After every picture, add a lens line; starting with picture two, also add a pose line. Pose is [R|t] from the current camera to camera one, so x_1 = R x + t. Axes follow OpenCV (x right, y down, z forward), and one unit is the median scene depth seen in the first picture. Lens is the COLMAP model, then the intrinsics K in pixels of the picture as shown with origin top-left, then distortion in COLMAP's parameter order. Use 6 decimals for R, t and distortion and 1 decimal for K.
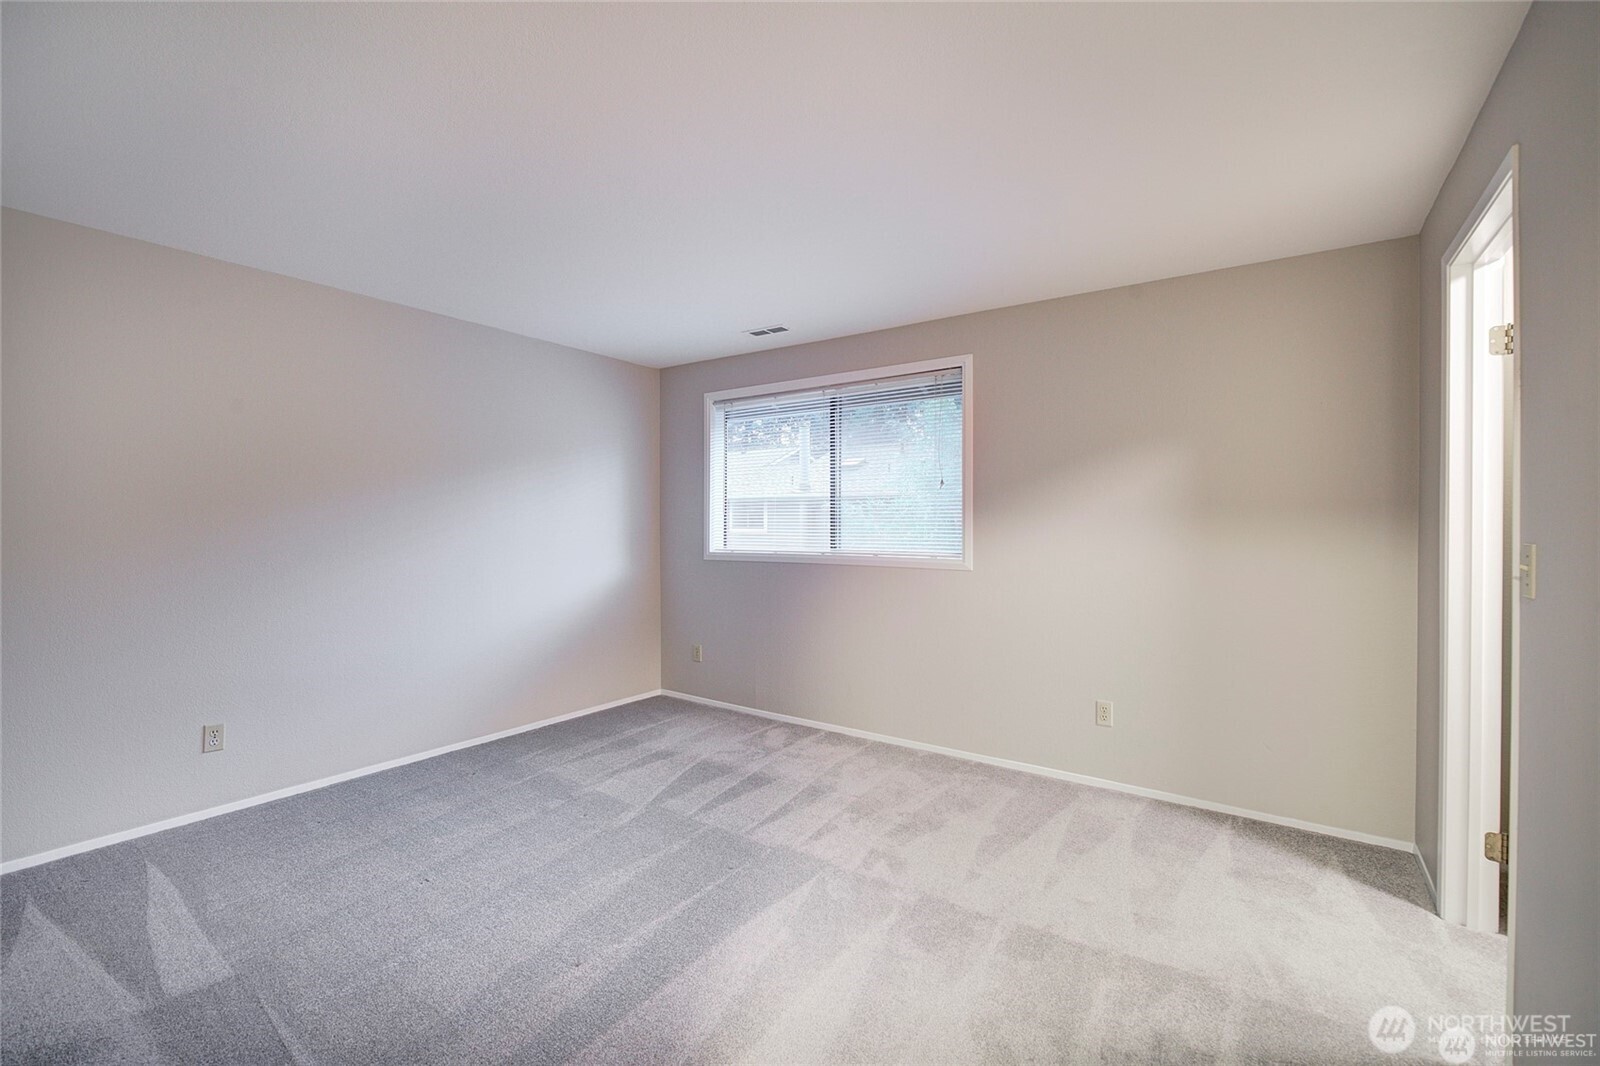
lens RADIAL K [[704.3, 0, 797.2], [0, 704.3, 522.3], [0, 0, 1]] dist [-0.012552, 0.001103]
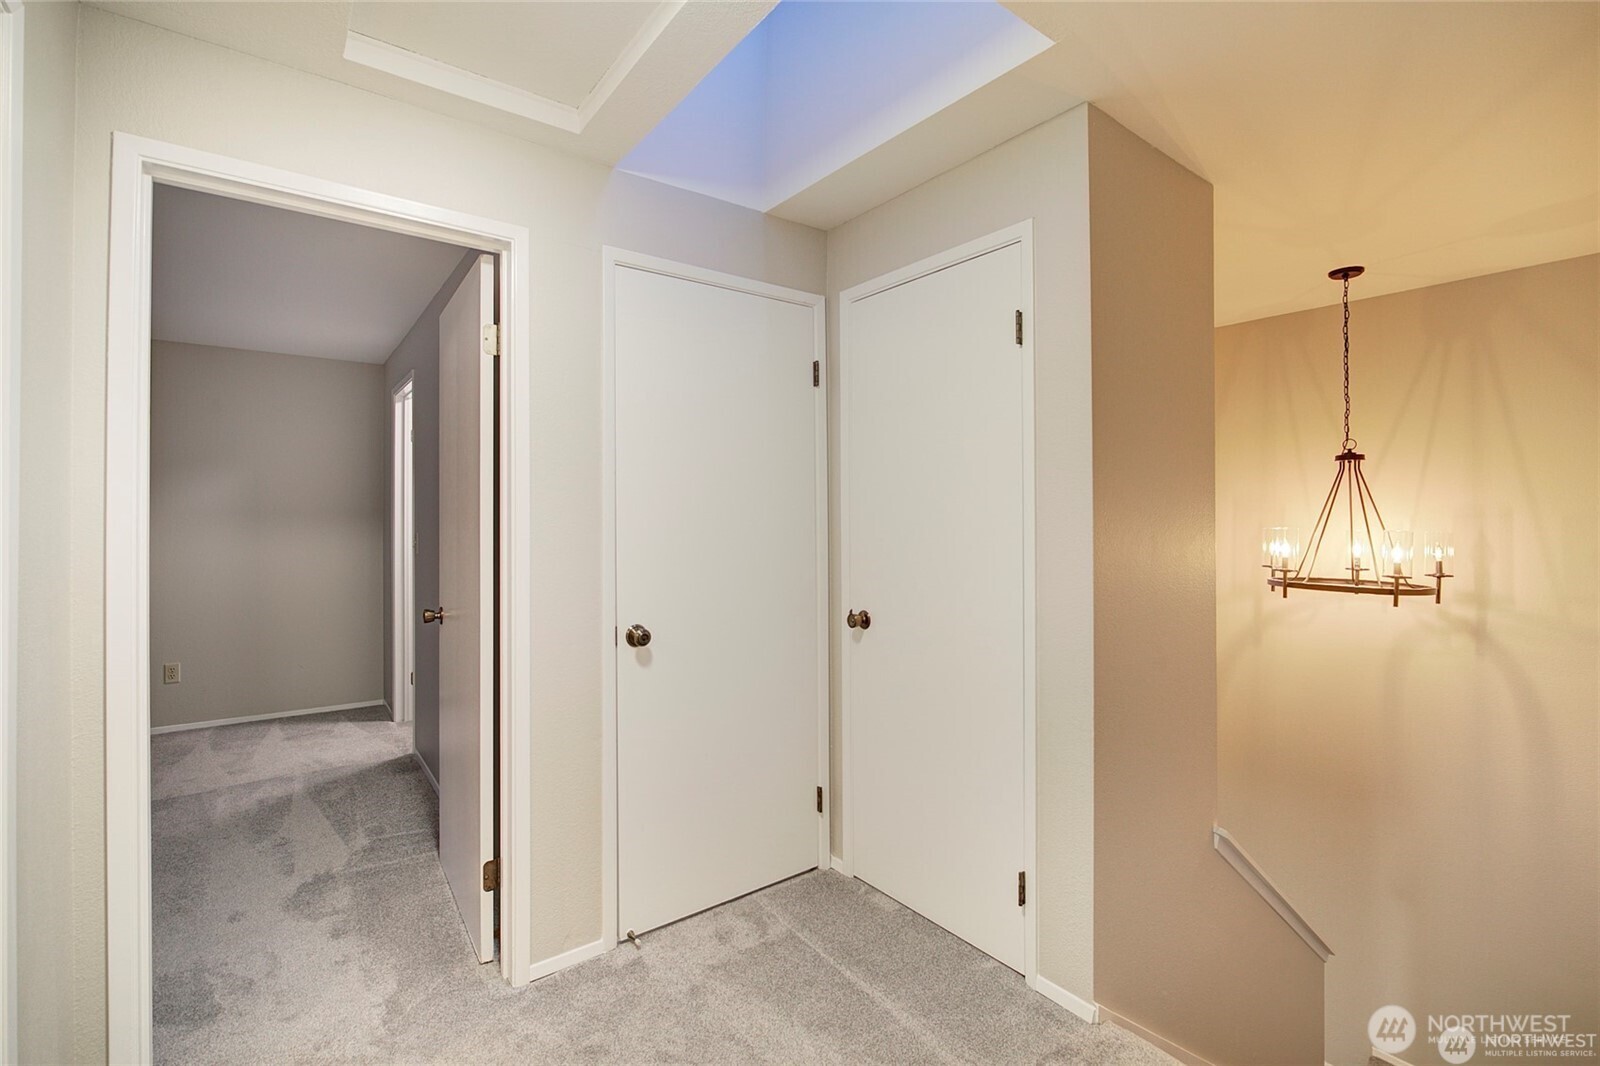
lens RADIAL K [[704.3, 0, 797.2], [0, 704.3, 522.3], [0, 0, 1]] dist [-0.012552, 0.001103]
pose [[0.312583, -0.001110, 0.949890, -0.390639], [0.009289, 0.999955, -0.001888, 0.006986], [-0.949845, 0.009414, 0.312579, -0.460176]]
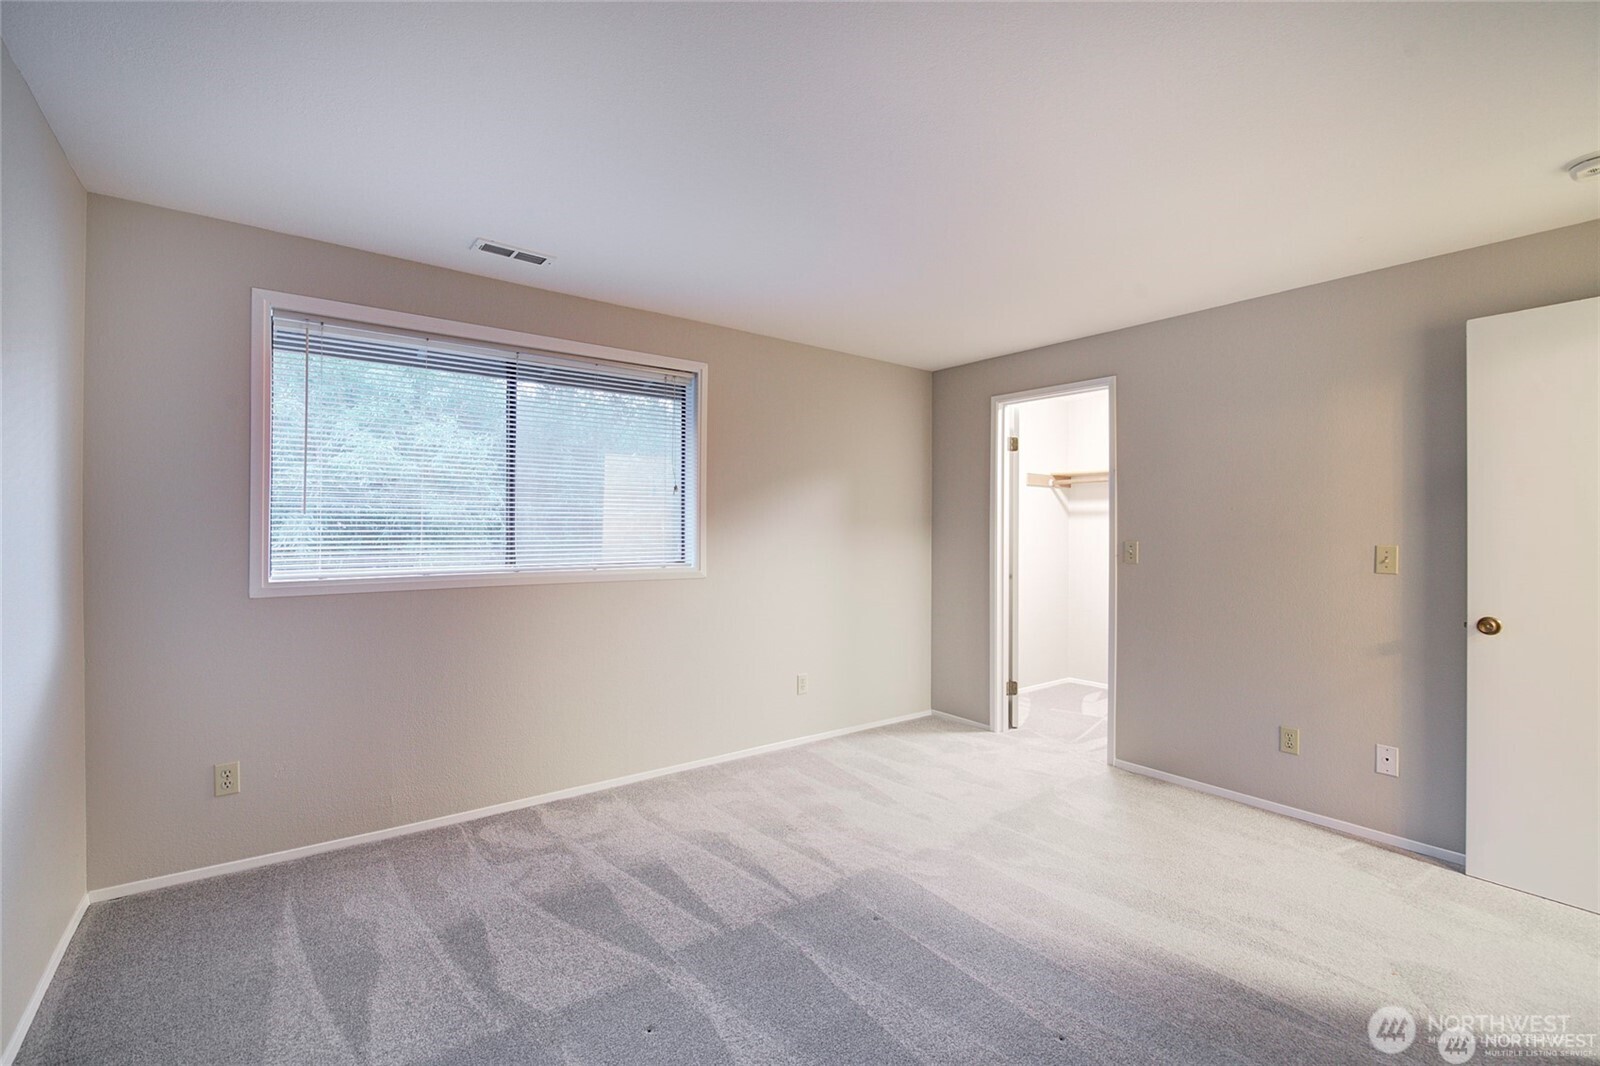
lens RADIAL K [[704.3, 0, 797.2], [0, 704.3, 522.3], [0, 0, 1]] dist [-0.012552, 0.001103]
pose [[0.277959, 0.010163, 0.960539, -0.712095], [-0.004473, 0.999947, -0.009286, -0.002129], [-0.960583, -0.001716, 0.277990, 0.614343]]
